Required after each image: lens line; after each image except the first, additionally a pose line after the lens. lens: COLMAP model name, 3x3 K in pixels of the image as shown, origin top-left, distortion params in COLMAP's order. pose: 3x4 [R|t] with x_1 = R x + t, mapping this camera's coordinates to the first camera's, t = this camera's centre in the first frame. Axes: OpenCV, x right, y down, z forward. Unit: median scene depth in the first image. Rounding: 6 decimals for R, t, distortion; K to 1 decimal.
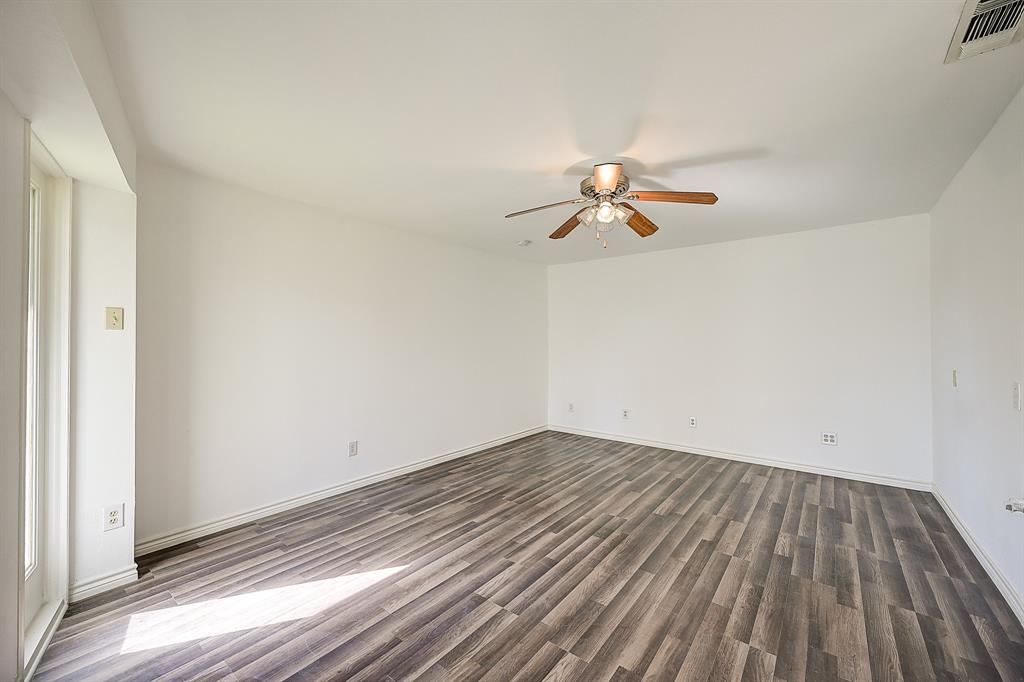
lens RADIAL K [[402.9, 0, 511.4], [0, 402.9, 340.1], [0, 0, 1]] dist [-0.006467, 0.000953]
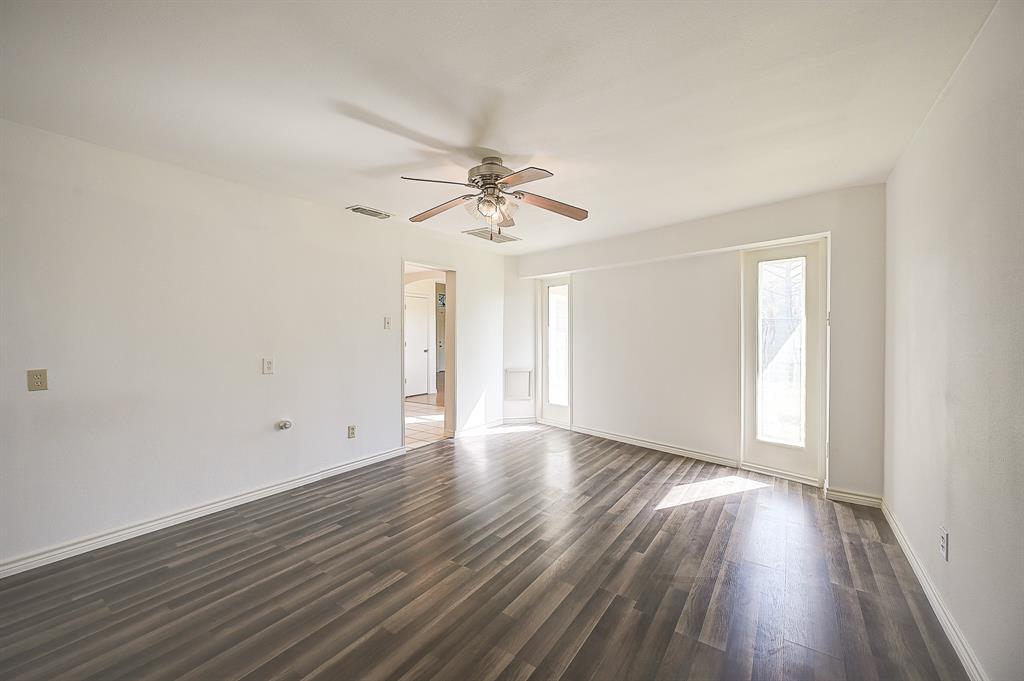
lens RADIAL K [[408.2, 0, 512.6], [0, 408.2, 337.6], [0, 0, 1]] dist [-0.002054, -0.000340]
pose [[-0.997829, 0.001507, -0.065834, 0.251142], [0.001416, 0.999998, 0.001428, 0.012173], [0.065836, 0.001332, -0.997830, 2.049465]]
